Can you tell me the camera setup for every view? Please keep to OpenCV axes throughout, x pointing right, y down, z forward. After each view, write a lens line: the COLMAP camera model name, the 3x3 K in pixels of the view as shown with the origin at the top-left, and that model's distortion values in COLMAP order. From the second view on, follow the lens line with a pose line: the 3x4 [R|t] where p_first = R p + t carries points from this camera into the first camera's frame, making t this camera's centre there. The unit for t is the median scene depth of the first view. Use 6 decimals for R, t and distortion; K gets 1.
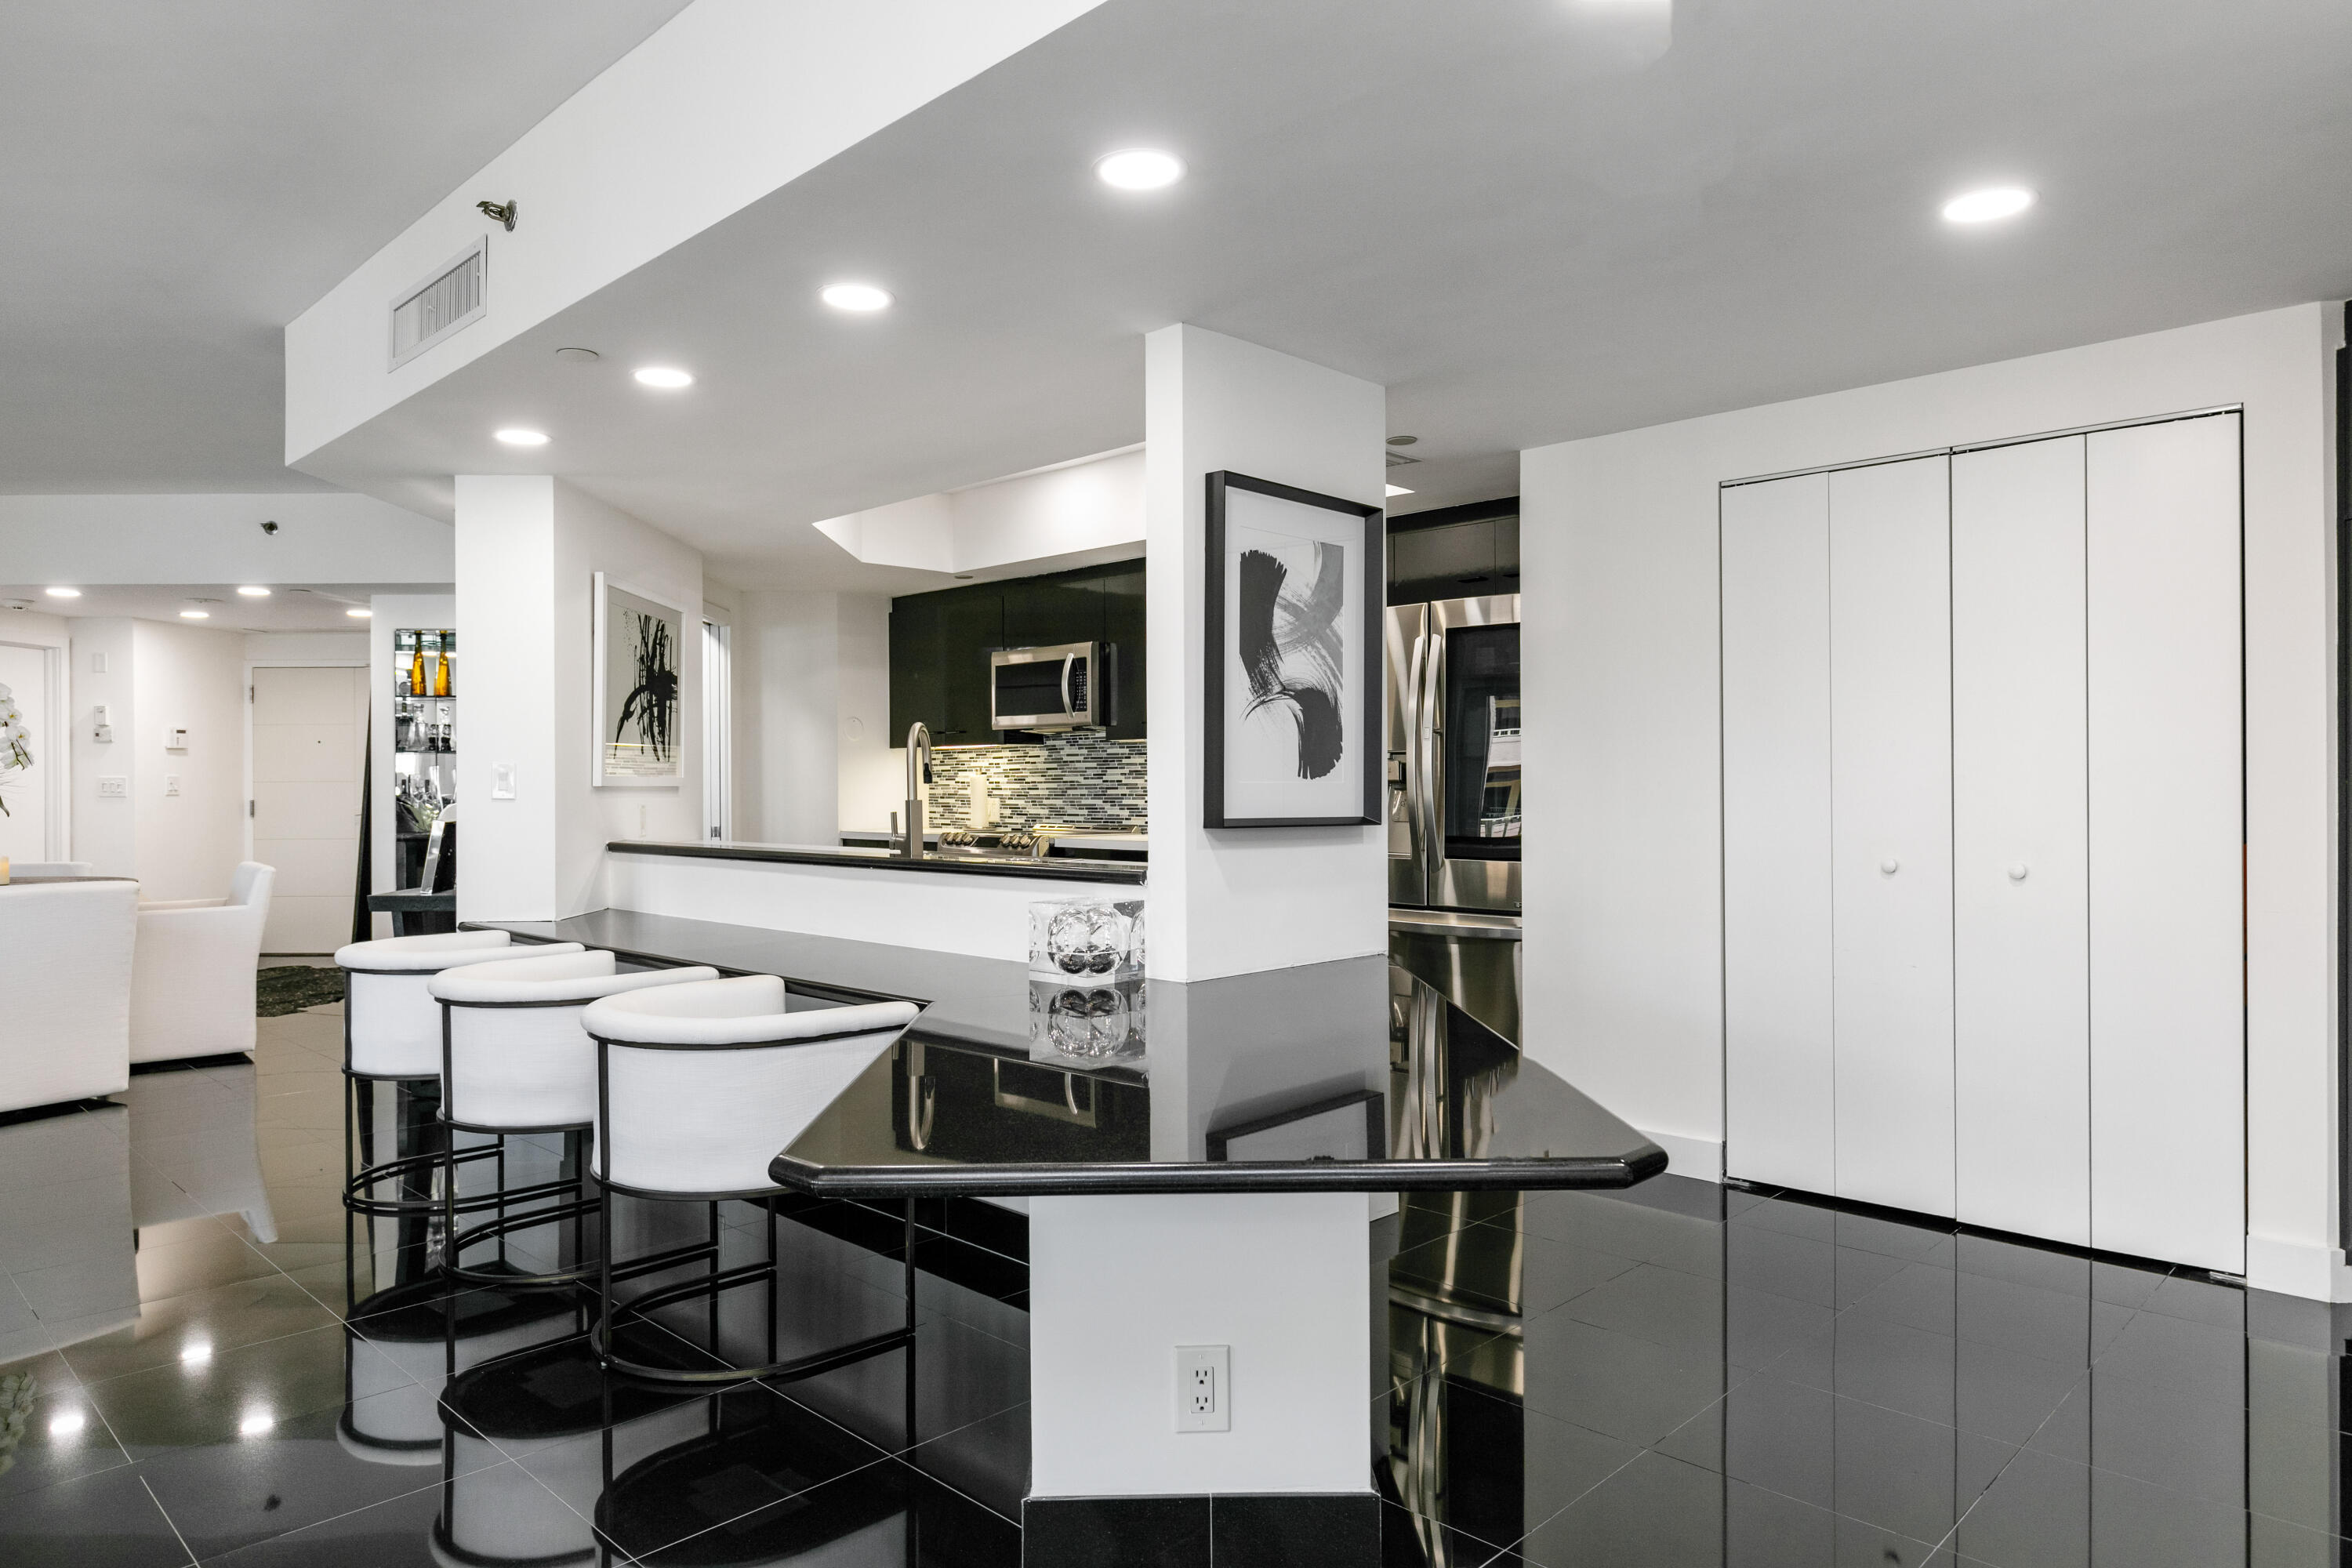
lens RADIAL K [[1444.9, 0, 1168.1], [0, 1444.9, 790.0], [0, 0, 1]] dist [-0.002658, -0.000649]
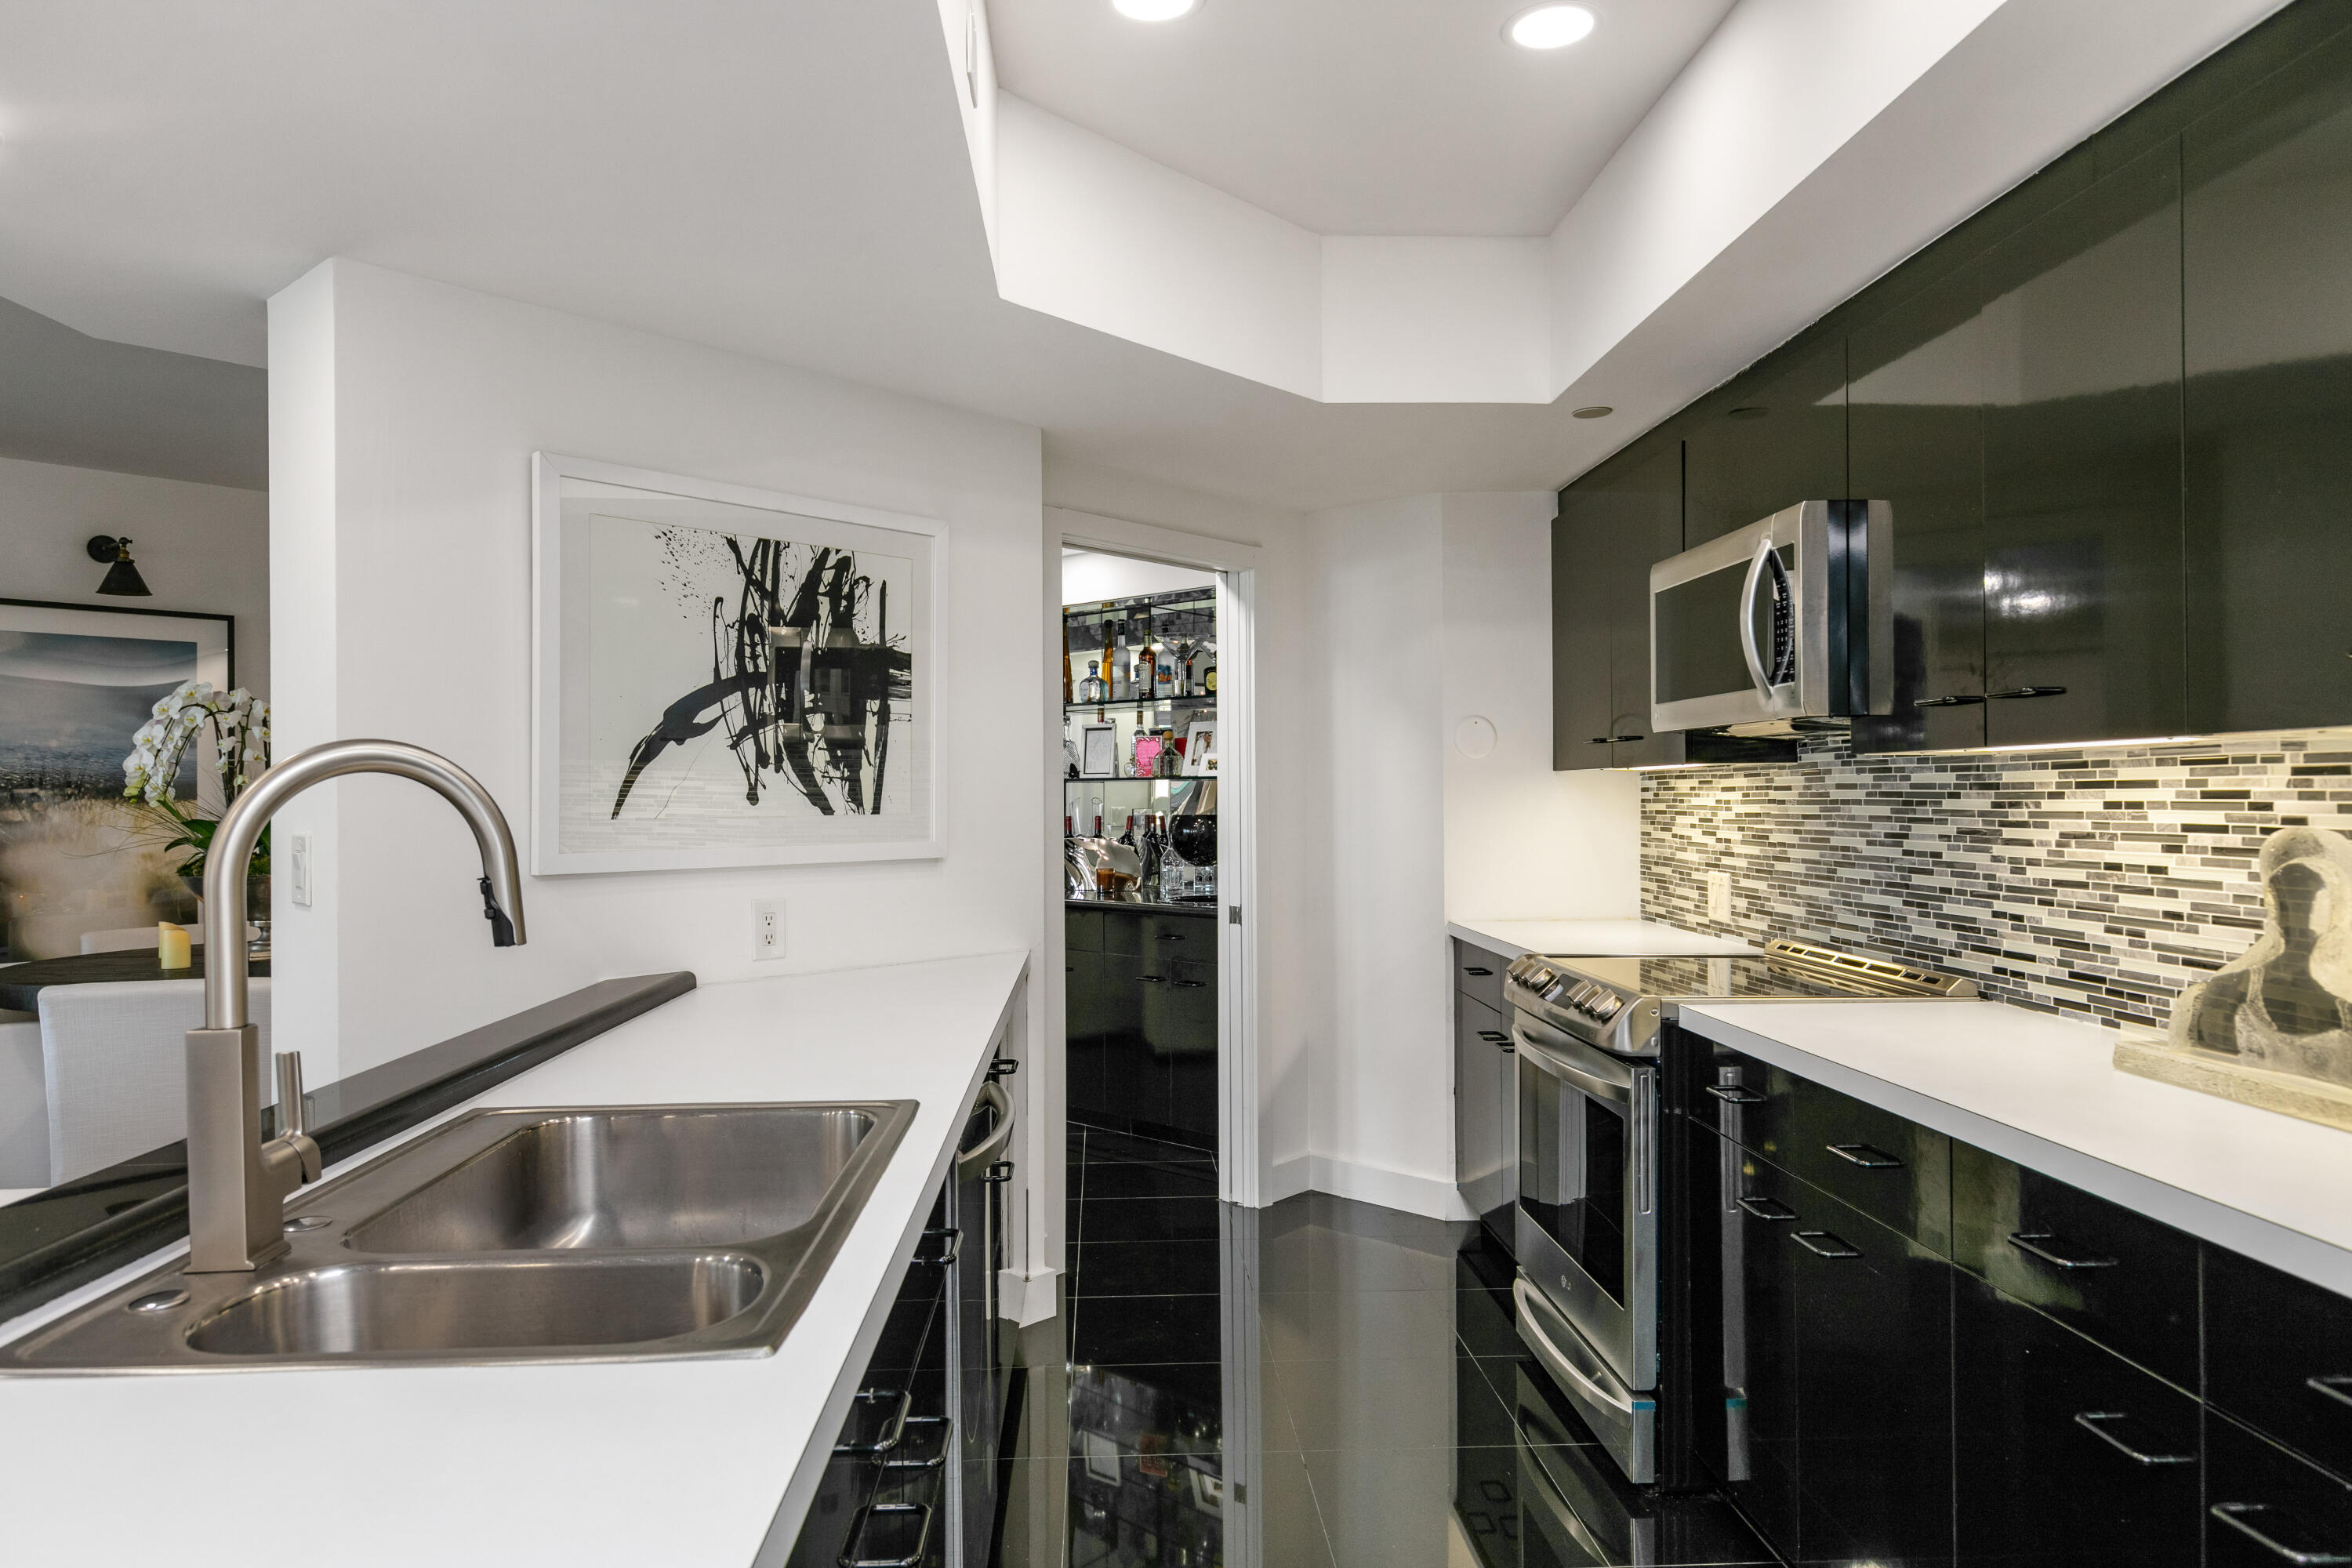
lens RADIAL K [[1444.9, 0, 1168.1], [0, 1444.9, 790.0], [0, 0, 1]] dist [-0.002658, -0.000649]
pose [[0.726271, -0.001377, -0.687407, 0.085001], [-0.000917, 0.999995, -0.002972, -0.022486], [0.687407, 0.002788, 0.726267, 0.571104]]
